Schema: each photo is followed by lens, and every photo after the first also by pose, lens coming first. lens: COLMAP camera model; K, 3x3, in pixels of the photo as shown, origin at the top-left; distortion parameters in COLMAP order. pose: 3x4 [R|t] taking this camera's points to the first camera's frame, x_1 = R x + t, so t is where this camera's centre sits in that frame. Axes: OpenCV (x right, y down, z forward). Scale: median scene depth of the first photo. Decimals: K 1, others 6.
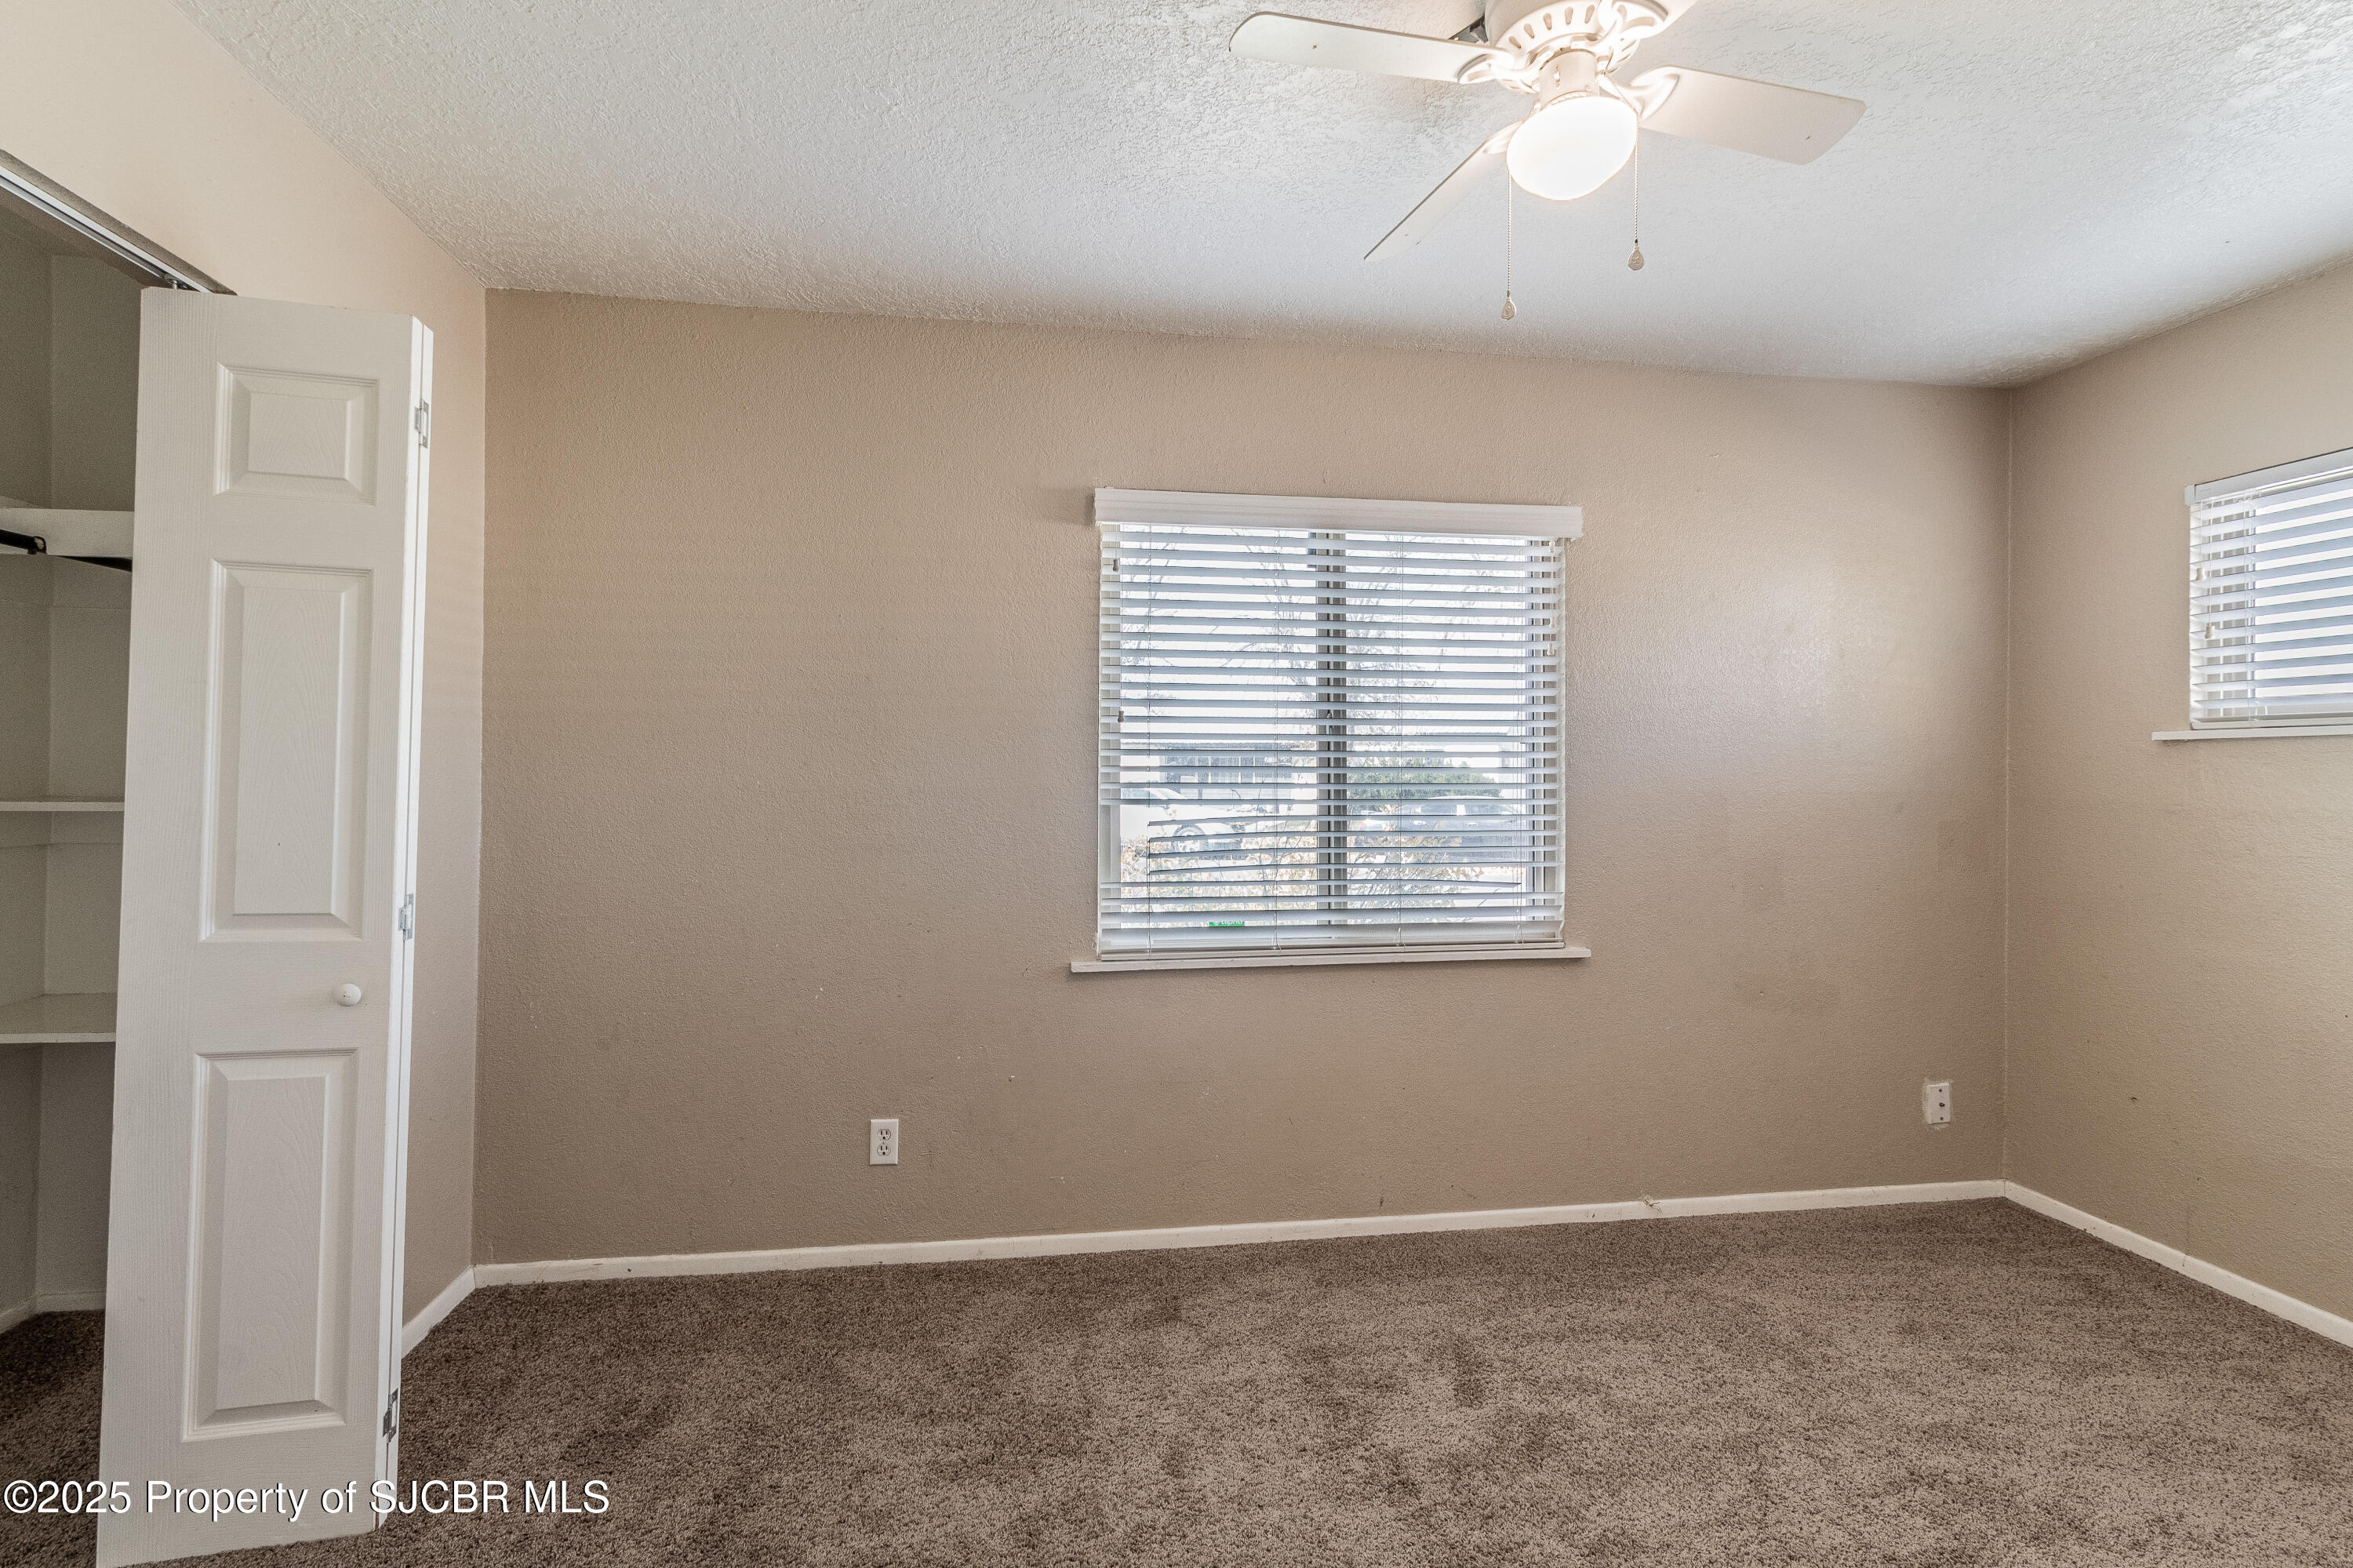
lens RADIAL K [[1096.2, 0, 1179.1], [0, 1096.2, 765.1], [0, 0, 1]] dist [-0.000839, 0.000415]
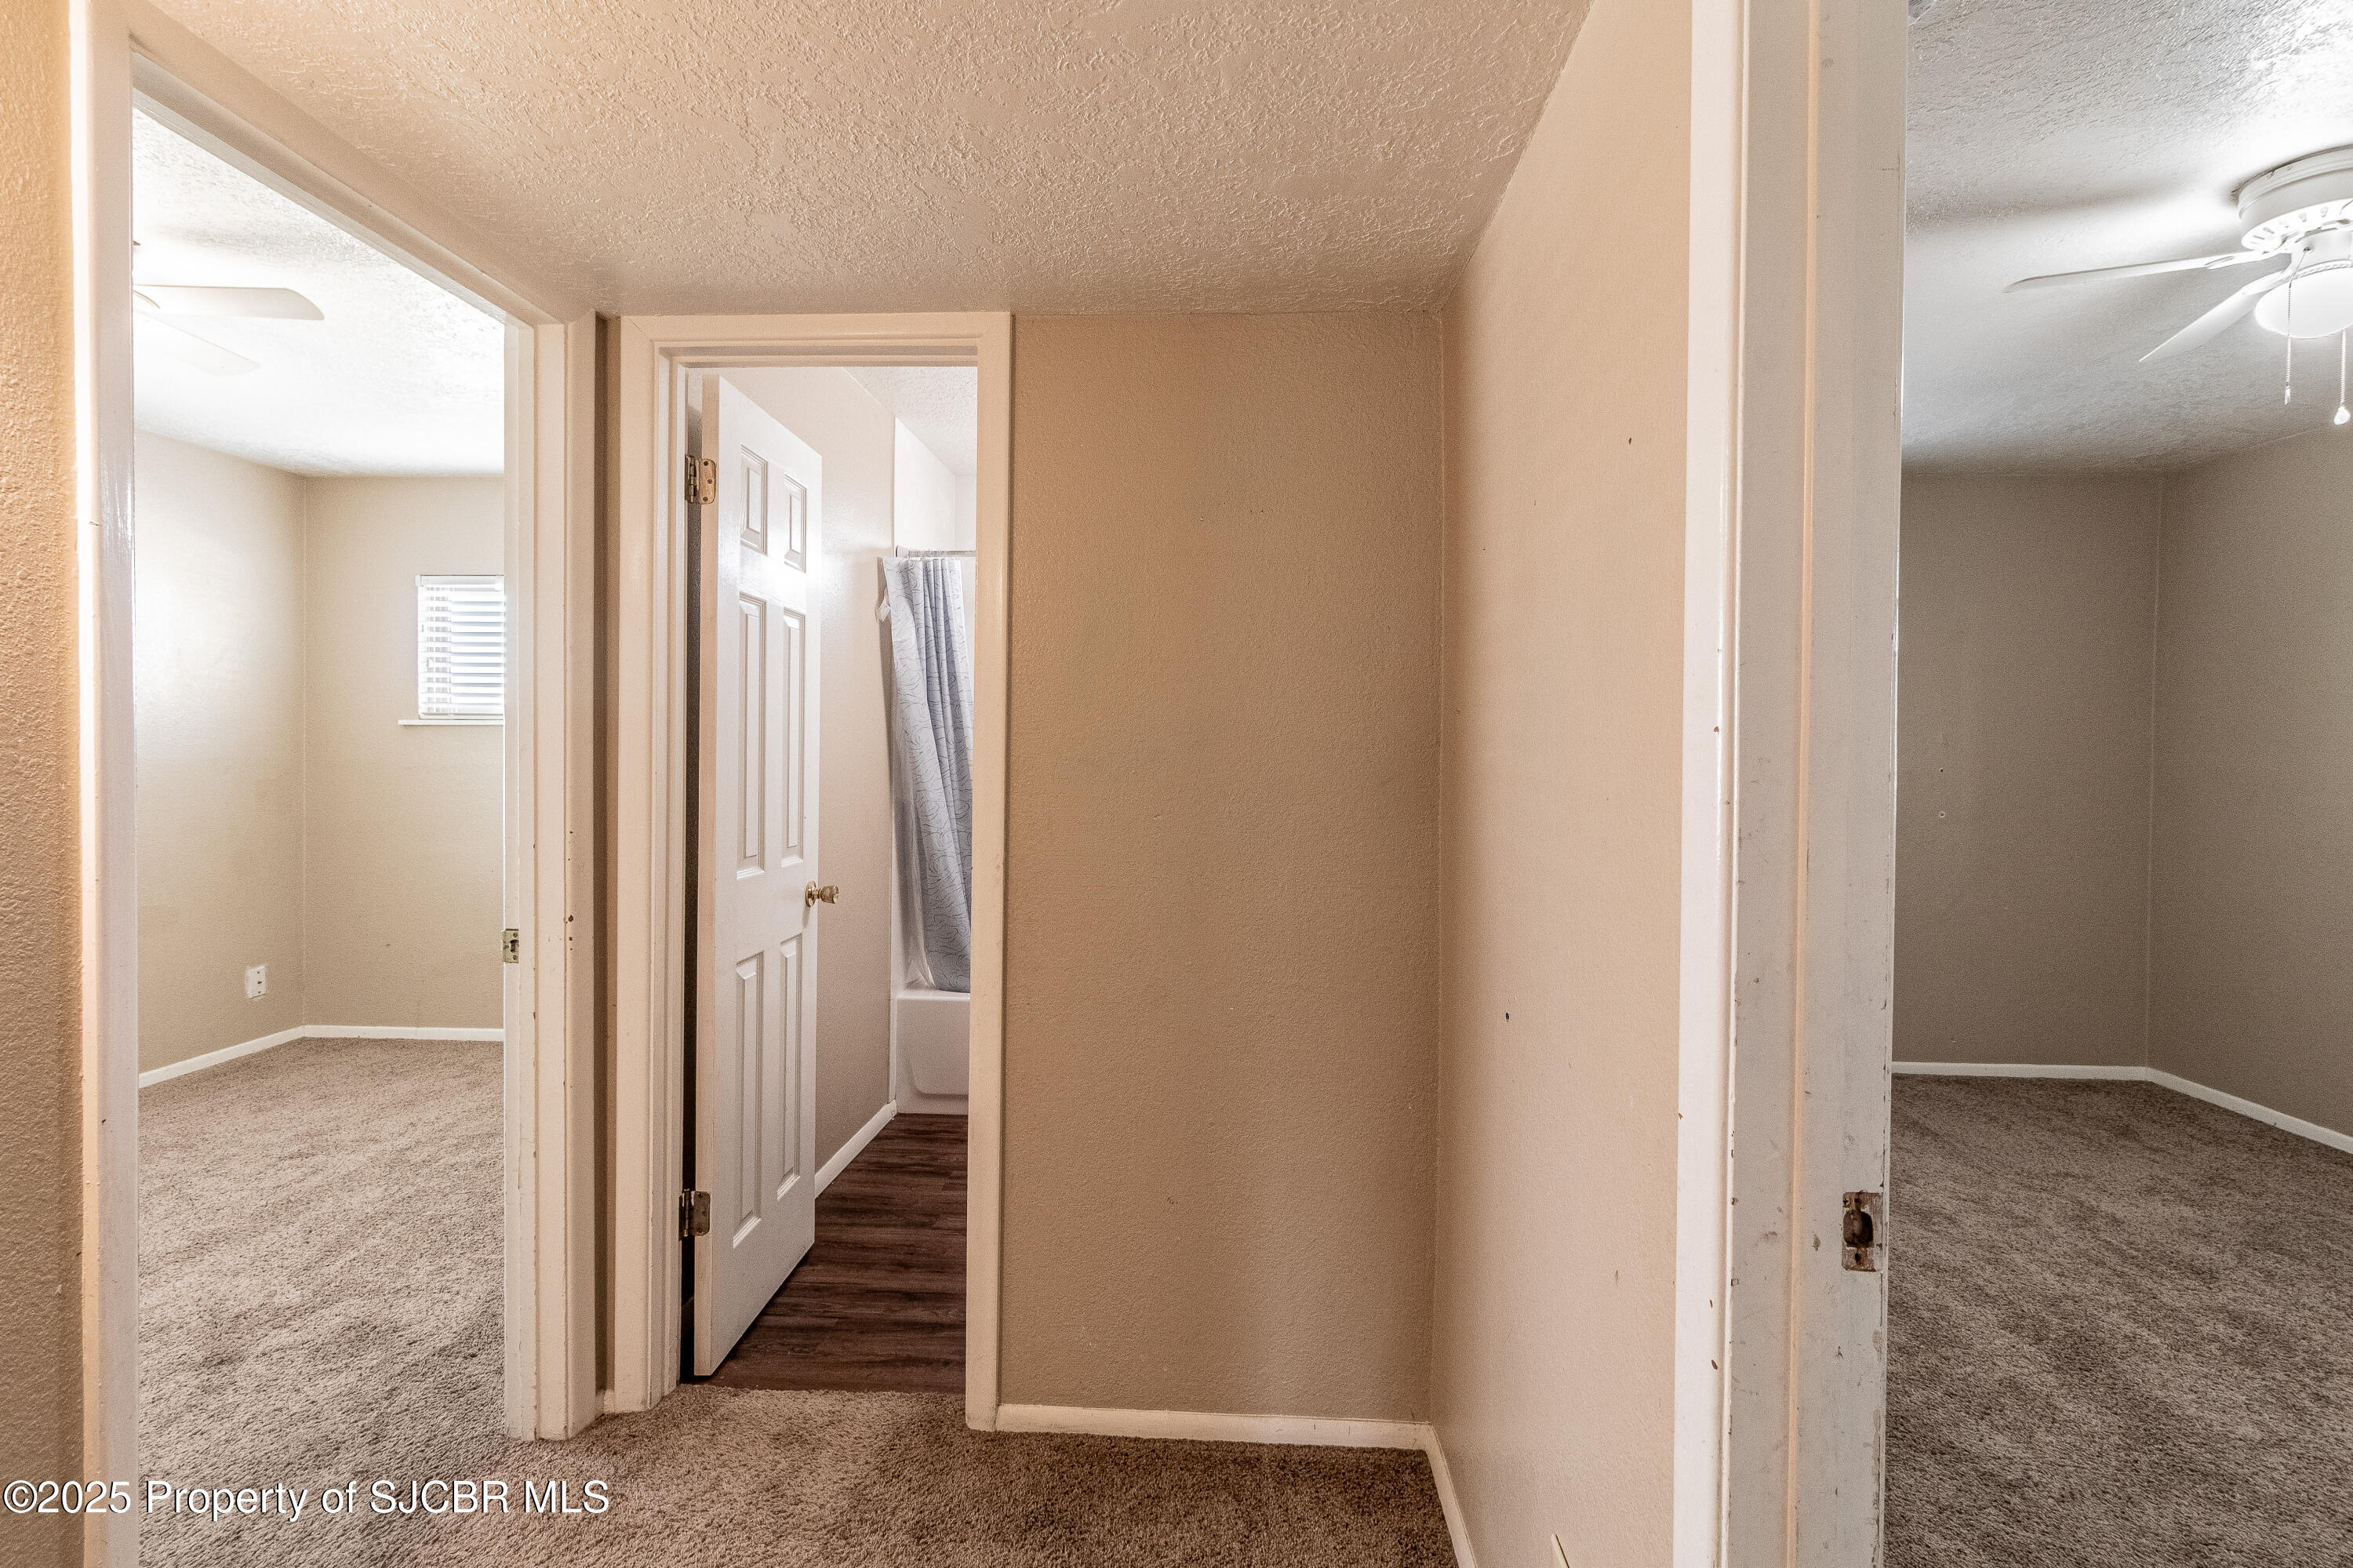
lens RADIAL K [[1096.2, 0, 1179.1], [0, 1096.2, 765.1], [0, 0, 1]] dist [-0.000839, 0.000415]
pose [[0.208474, -0.021559, 0.977790, -0.508699], [-0.012693, 0.999613, 0.024746, -0.018028], [-0.977946, -0.017570, 0.208119, -0.522983]]
